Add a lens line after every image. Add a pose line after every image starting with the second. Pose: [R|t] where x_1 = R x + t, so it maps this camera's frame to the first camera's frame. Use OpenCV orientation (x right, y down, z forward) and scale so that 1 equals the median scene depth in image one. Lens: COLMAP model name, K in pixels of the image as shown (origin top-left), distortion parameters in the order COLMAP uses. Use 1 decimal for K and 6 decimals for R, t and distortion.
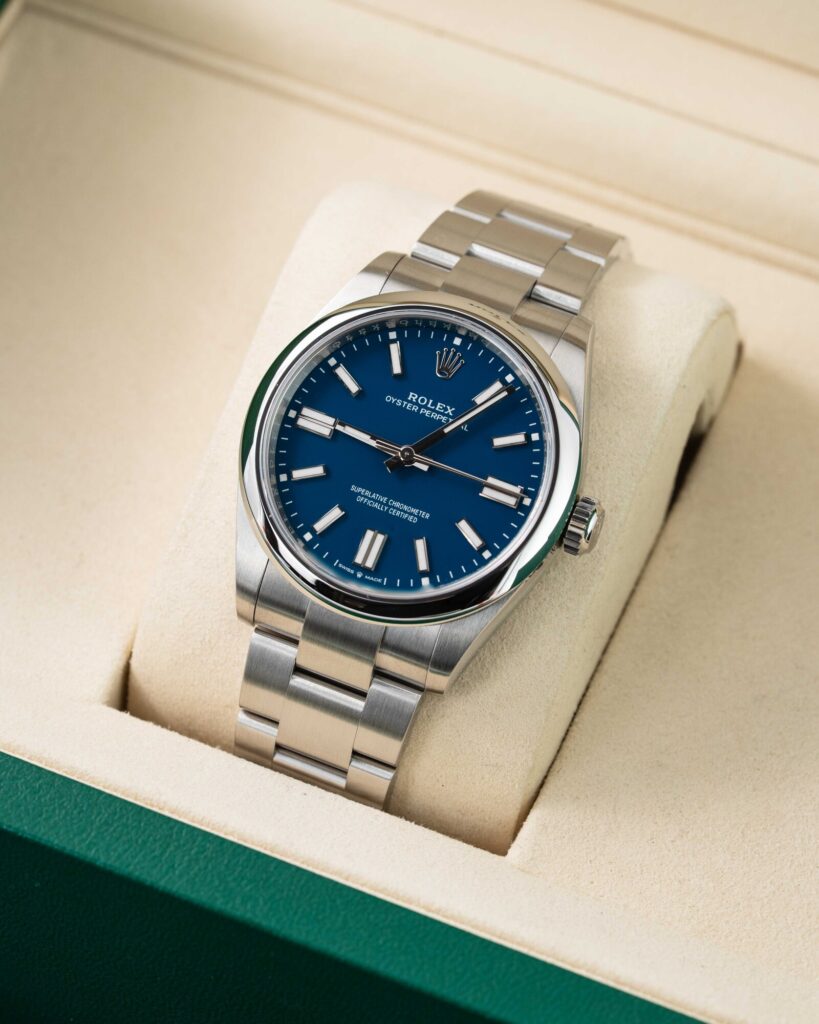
lens RADIAL K [[4151.6, 0, 411.2], [0, 4151.6, 510.5], [0, 0, 1]] dist [0.089236, 0.000000]
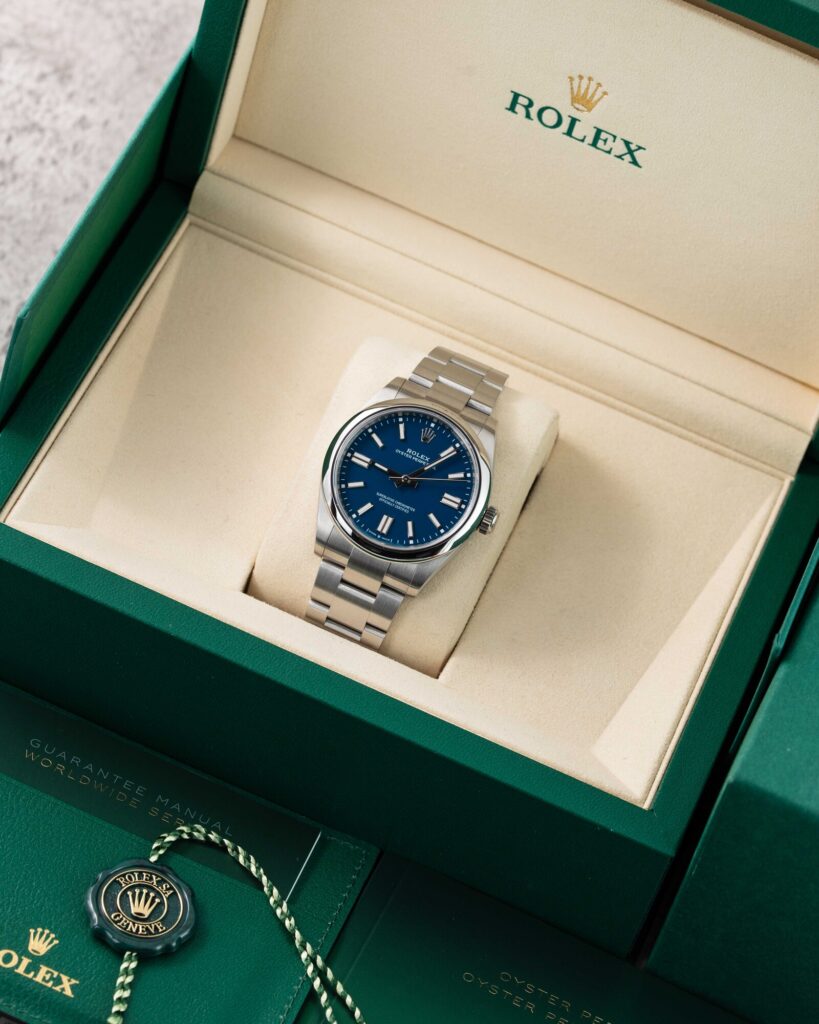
lens RADIAL K [[4151.6, 0, 408.5], [0, 4151.6, 512.8], [0, 0, 1]] dist [0.089236, 0.000000]
pose [[0.989071, 0.069079, 0.130253, -0.260489], [-0.071123, 0.997406, 0.011102, -0.019548], [-0.129148, -0.020245, 0.991419, -1.006777]]
